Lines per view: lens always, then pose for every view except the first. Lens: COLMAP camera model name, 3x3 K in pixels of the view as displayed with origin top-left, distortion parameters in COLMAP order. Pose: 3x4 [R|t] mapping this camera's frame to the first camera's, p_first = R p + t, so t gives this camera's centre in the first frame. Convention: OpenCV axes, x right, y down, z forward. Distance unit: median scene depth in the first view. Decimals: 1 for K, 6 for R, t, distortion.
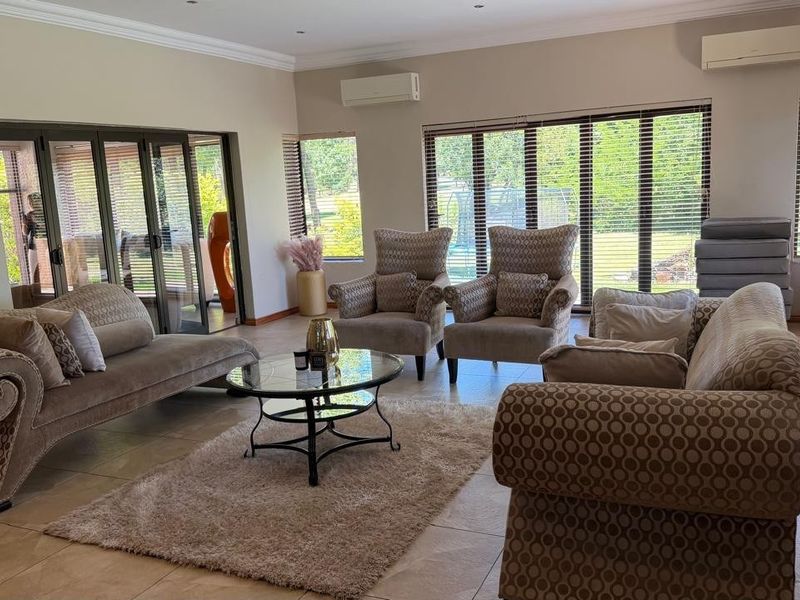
lens RADIAL K [[739.3, 0, 404.7], [0, 739.3, 303.3], [0, 0, 1]] dist [0.050772, 0.000000]
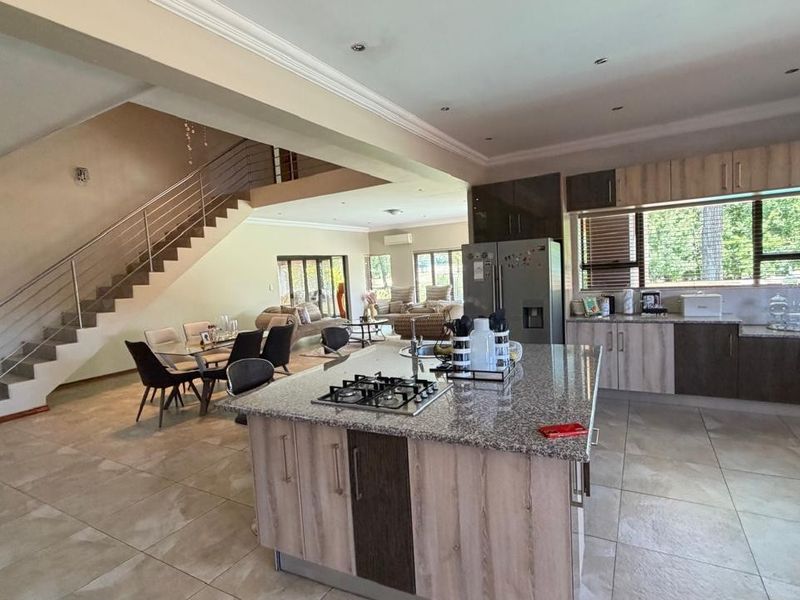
lens RADIAL K [[427.2, 0, 392.0], [0, 427.2, 301.2], [0, 0, 1]] dist [0.001013, 0.000541]
pose [[0.992453, 0.002111, -0.122609, 0.147489], [-0.012765, 0.996198, -0.086174, 0.087981], [0.121961, 0.087089, 0.988707, -0.600294]]
